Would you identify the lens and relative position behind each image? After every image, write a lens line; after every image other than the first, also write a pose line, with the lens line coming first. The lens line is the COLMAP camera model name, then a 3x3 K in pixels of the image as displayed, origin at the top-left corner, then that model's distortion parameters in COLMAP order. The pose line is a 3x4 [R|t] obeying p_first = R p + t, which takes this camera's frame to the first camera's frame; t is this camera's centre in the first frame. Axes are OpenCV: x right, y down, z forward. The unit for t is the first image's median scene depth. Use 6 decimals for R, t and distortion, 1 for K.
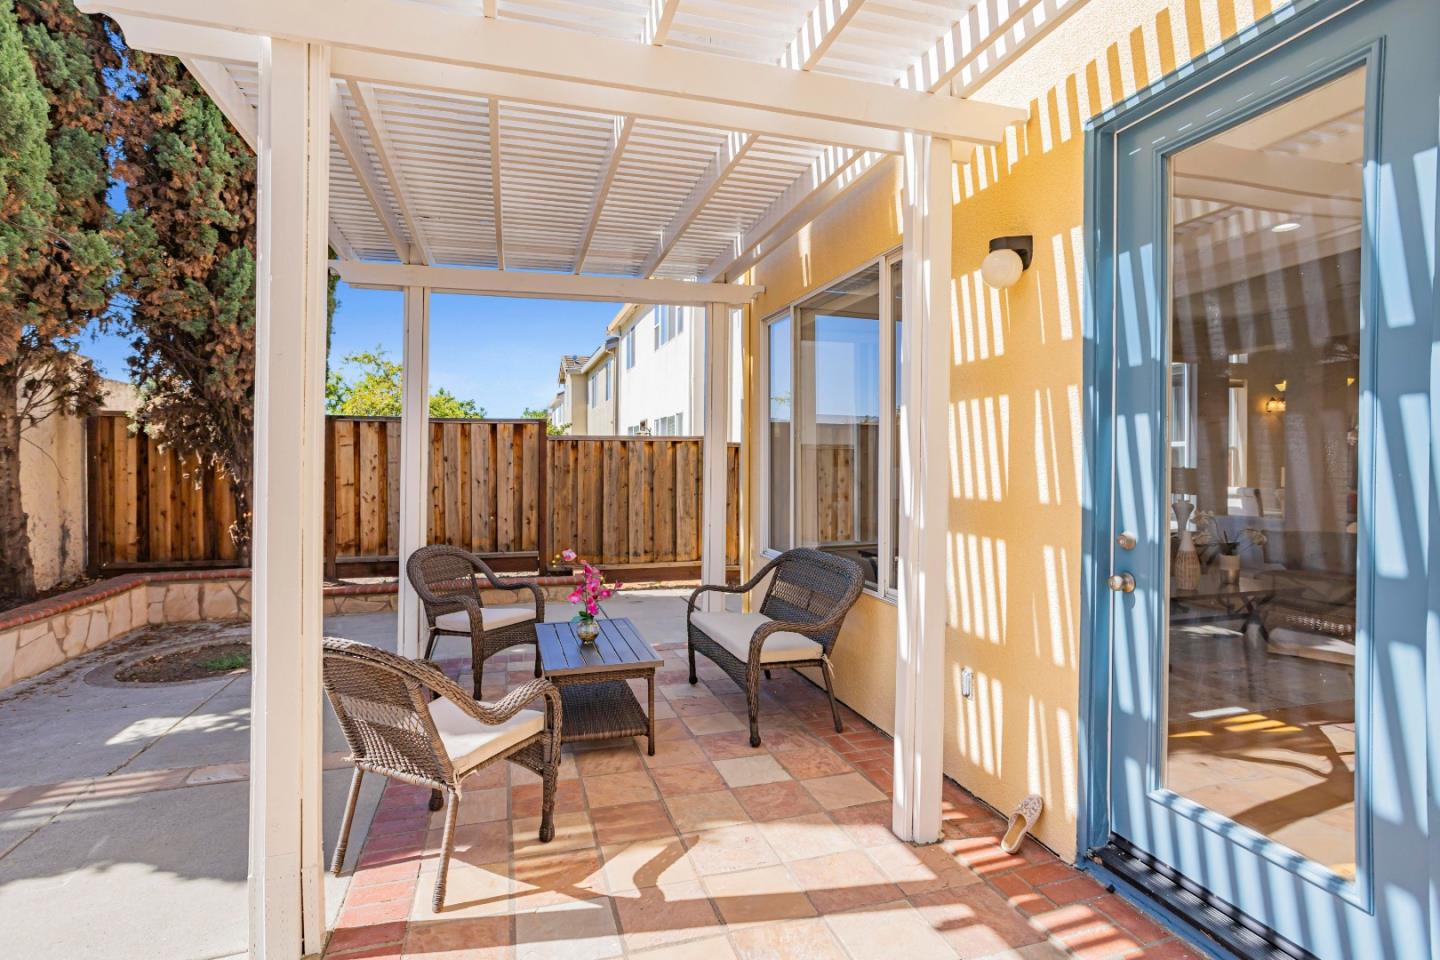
lens RADIAL K [[698.6, 0, 709.1], [0, 698.6, 466.3], [0, 0, 1]] dist [-0.056576, 0.035734]
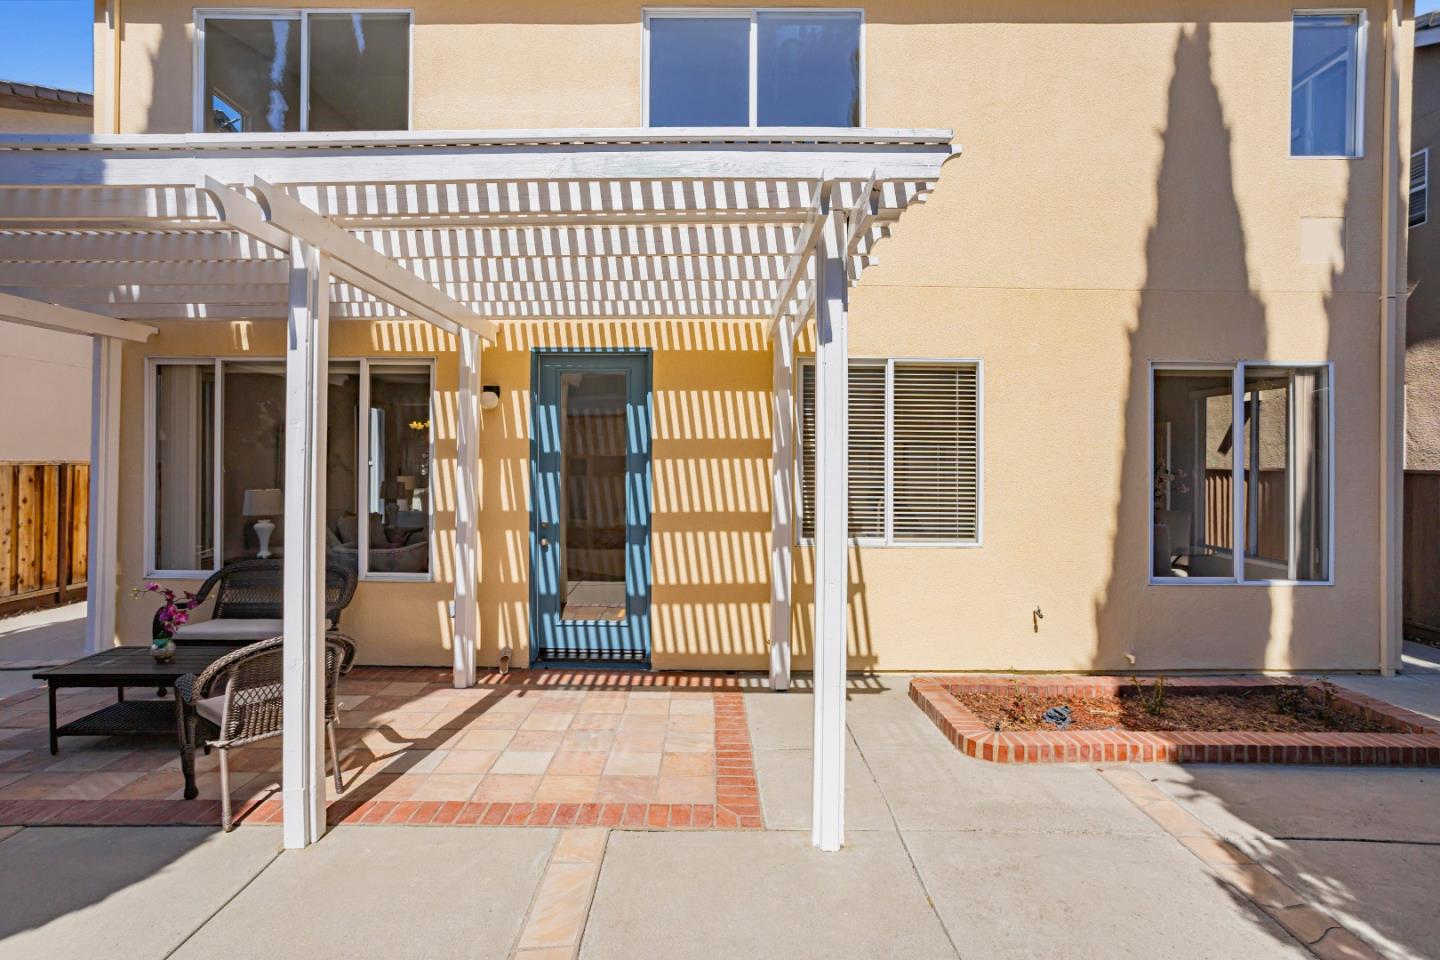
lens RADIAL K [[698.6, 0, 709.1], [0, 698.6, 466.3], [0, 0, 1]] dist [-0.056576, 0.035734]
pose [[0.288409, -0.010226, 0.957453, -1.579723], [0.002409, 0.999948, 0.009955, -0.121101], [-0.957504, -0.000565, 0.288418, -0.272020]]
